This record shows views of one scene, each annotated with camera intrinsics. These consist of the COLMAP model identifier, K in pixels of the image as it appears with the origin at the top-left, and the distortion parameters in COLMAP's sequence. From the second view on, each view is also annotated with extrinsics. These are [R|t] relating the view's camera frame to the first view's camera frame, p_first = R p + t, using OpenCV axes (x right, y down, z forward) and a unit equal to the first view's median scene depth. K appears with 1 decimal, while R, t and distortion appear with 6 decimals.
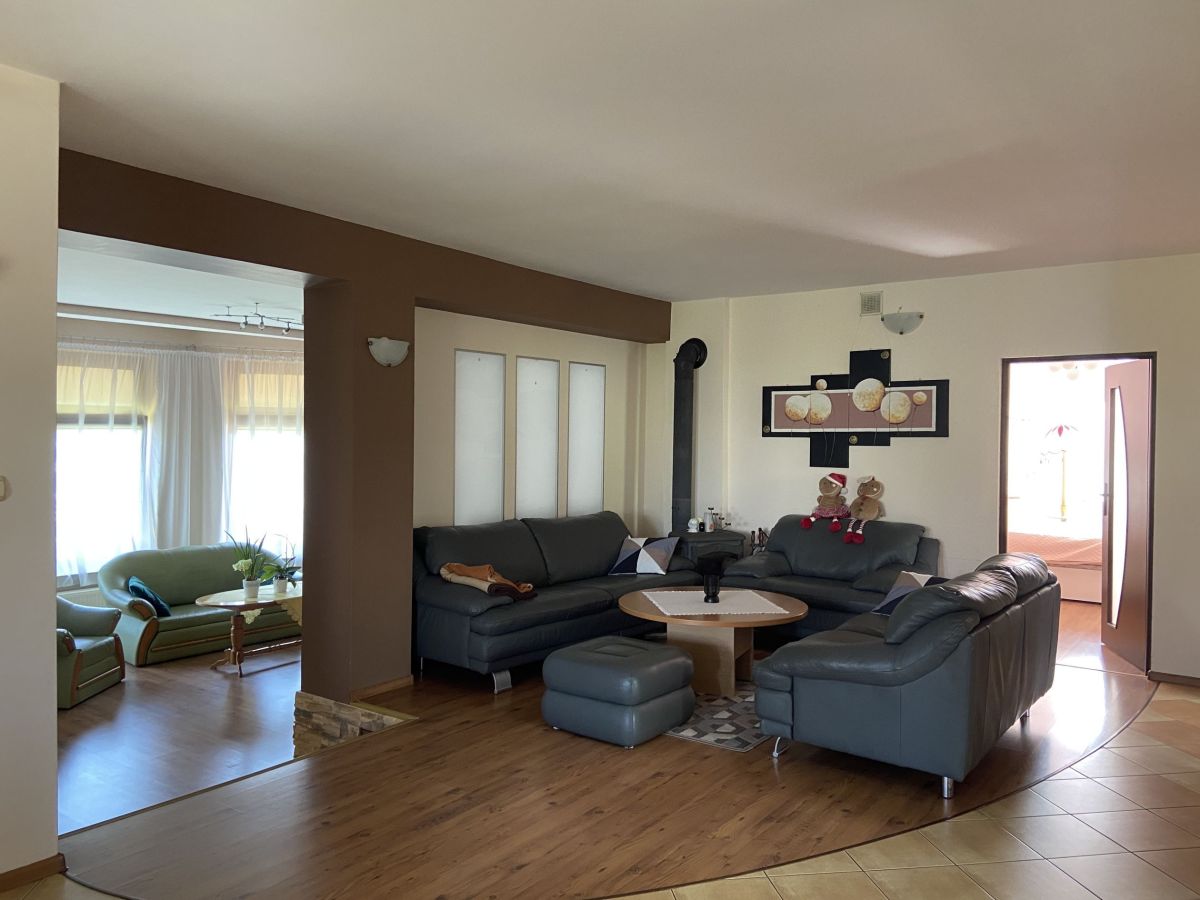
lens RADIAL K [[909.1, 0, 662.6], [0, 909.1, 421.7], [0, 0, 1]] dist [0.018298, -0.029151]
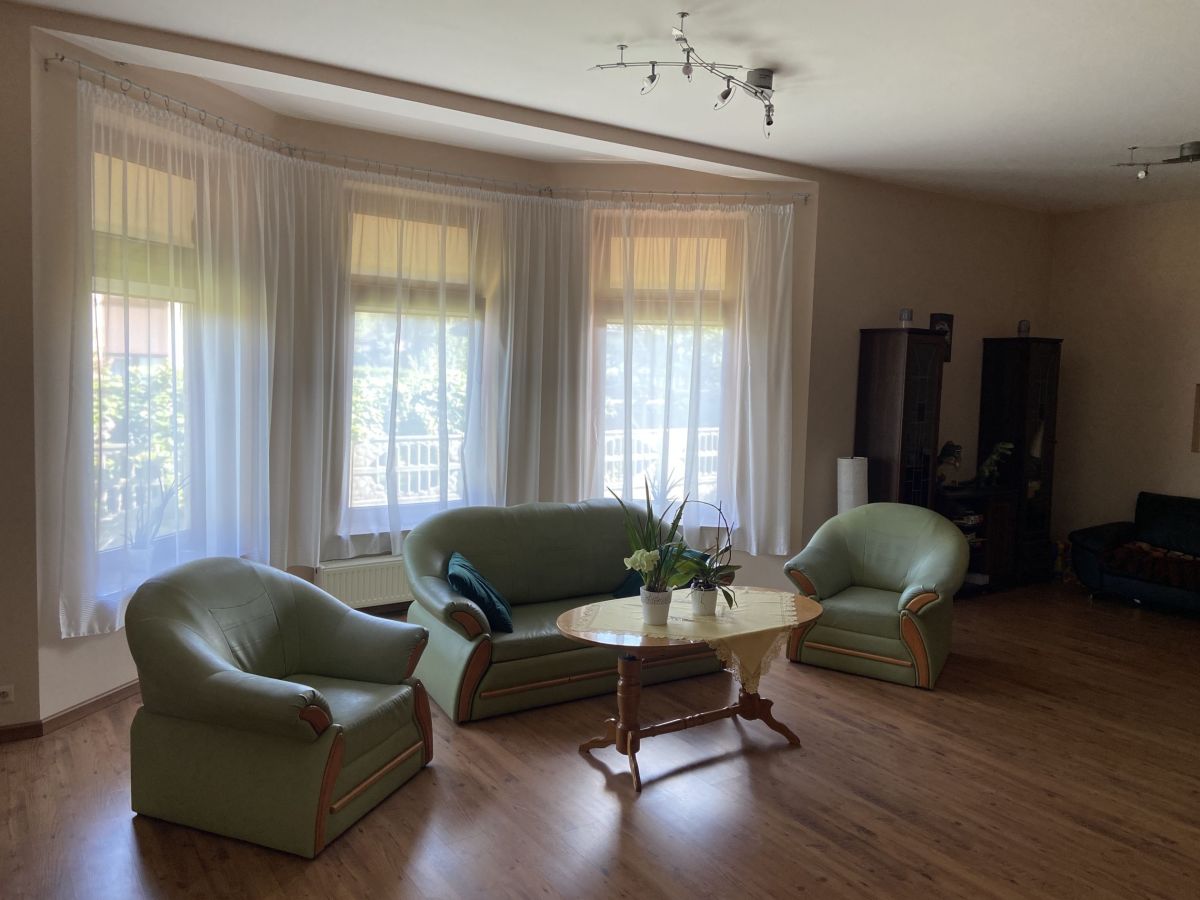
lens RADIAL K [[909.1, 0, 603.0], [0, 909.1, 450.0], [0, 0, 1]] dist [0.018298, -0.029151]
pose [[0.920966, 0.053561, -0.385945, -0.283405], [-0.020923, 0.995876, 0.088278, 0.053012], [0.389082, -0.073226, 0.918288, 0.525283]]
